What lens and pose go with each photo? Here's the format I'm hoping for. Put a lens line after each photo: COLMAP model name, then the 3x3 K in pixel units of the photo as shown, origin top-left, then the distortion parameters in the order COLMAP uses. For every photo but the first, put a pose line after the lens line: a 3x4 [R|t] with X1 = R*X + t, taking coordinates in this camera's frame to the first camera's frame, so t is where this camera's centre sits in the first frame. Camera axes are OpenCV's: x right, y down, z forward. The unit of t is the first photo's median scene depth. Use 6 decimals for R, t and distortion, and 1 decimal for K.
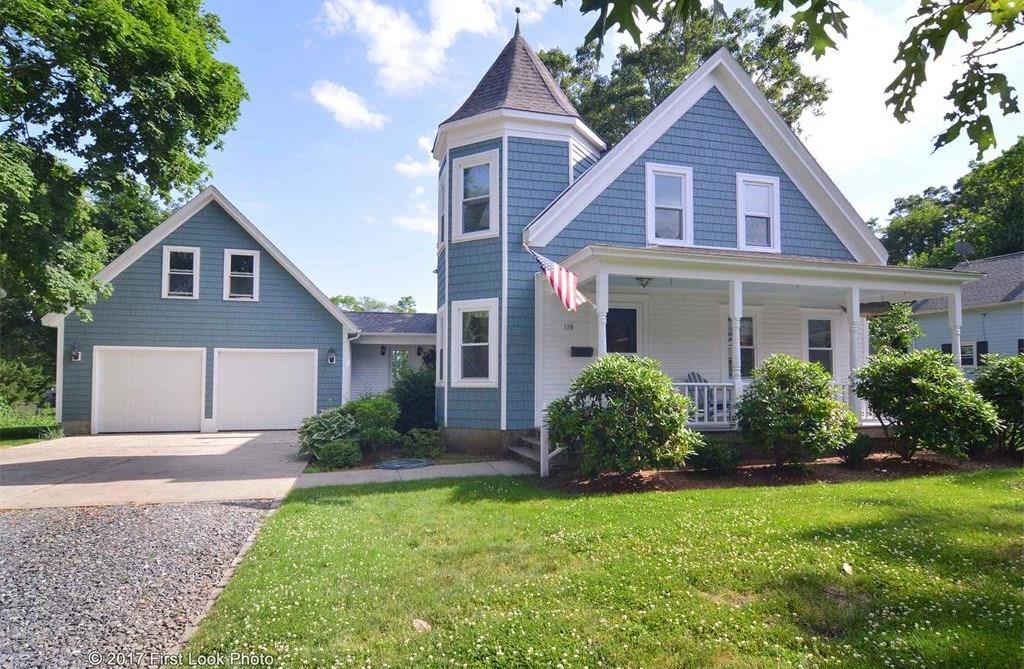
lens RADIAL K [[652.4, 0, 509.8], [0, 652.4, 359.3], [0, 0, 1]] dist [-0.010453, -0.000462]
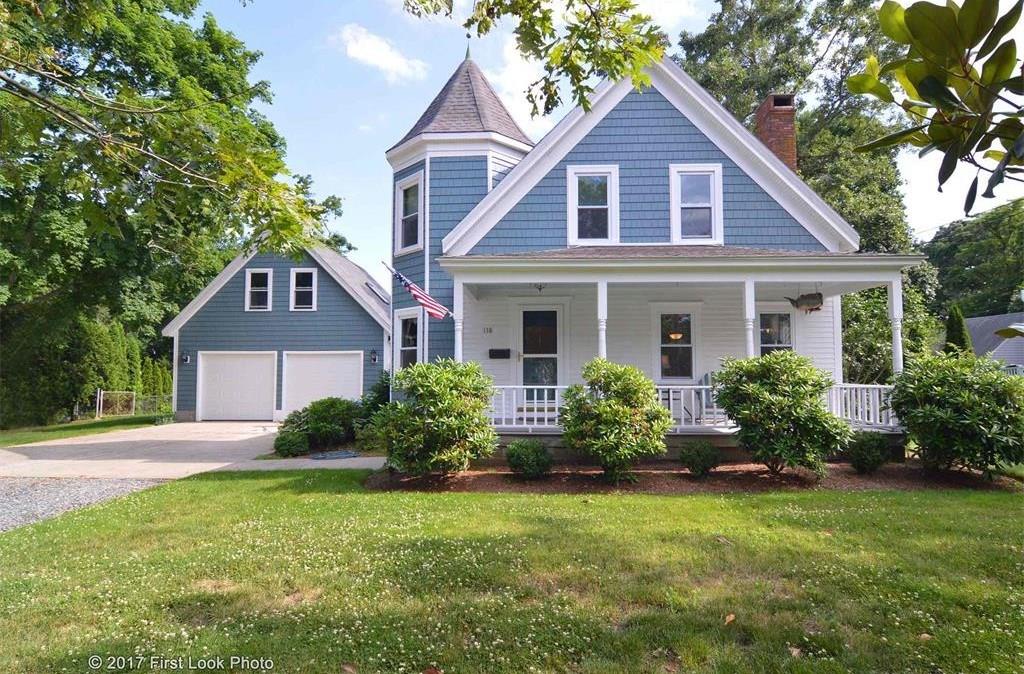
lens RADIAL K [[634.5, 0, 512.0], [0, 634.5, 337.0], [0, 0, 1]] dist [-0.007198, -0.001504]
pose [[0.945324, -0.022475, -0.325356, 0.432805], [0.016348, 0.999634, -0.021554, -0.015065], [0.325722, 0.015057, 0.945346, 0.041856]]
